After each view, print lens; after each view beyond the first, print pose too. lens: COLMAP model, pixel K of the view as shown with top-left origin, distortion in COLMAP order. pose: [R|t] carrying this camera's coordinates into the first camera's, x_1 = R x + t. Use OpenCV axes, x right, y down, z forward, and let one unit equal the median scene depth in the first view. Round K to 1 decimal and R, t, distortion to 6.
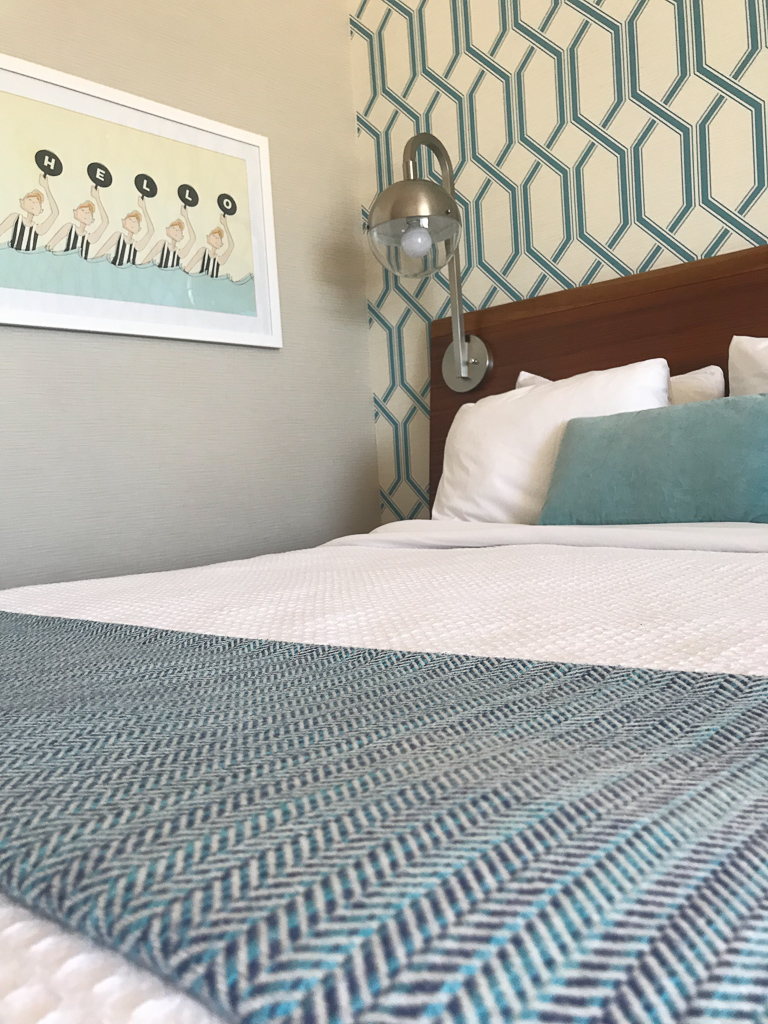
lens RADIAL K [[842.8, 0, 388.1], [0, 842.8, 533.3], [0, 0, 1]] dist [-0.013666, 0.006447]
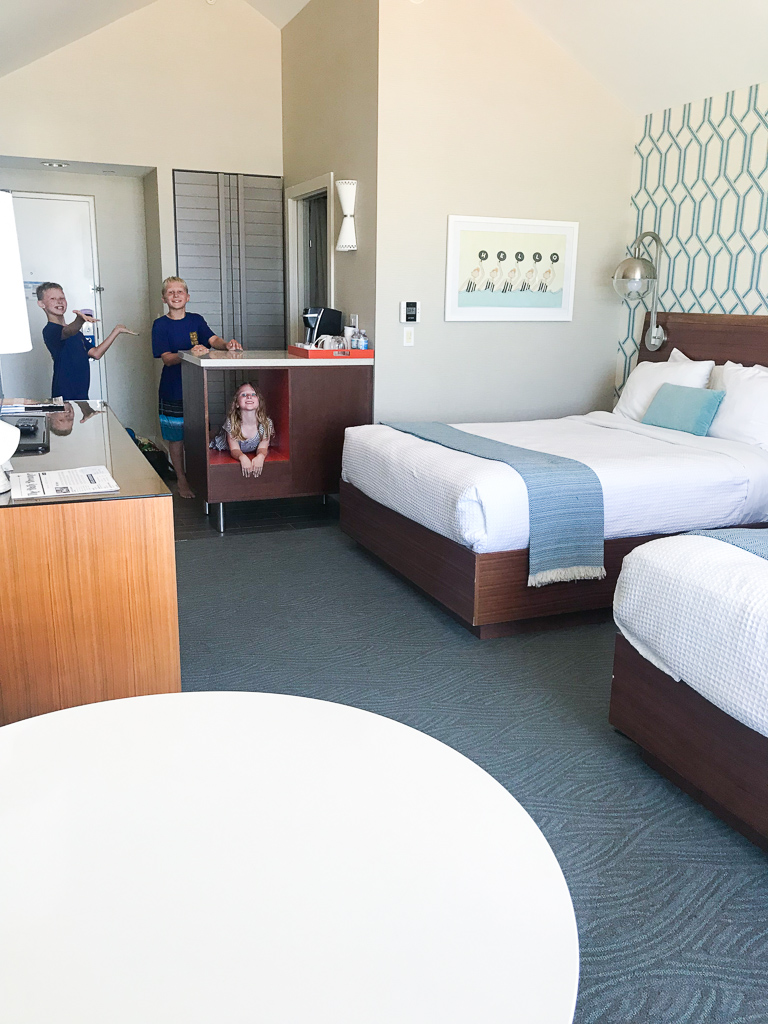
lens RADIAL K [[842.8, 0, 388.1], [0, 842.8, 533.3], [0, 0, 1]] dist [-0.013666, 0.006447]
pose [[0.909783, 0.186144, -0.371007, 0.382867], [-0.097299, 0.964542, 0.245339, -0.191487], [0.403520, -0.187107, 0.895635, -1.362292]]
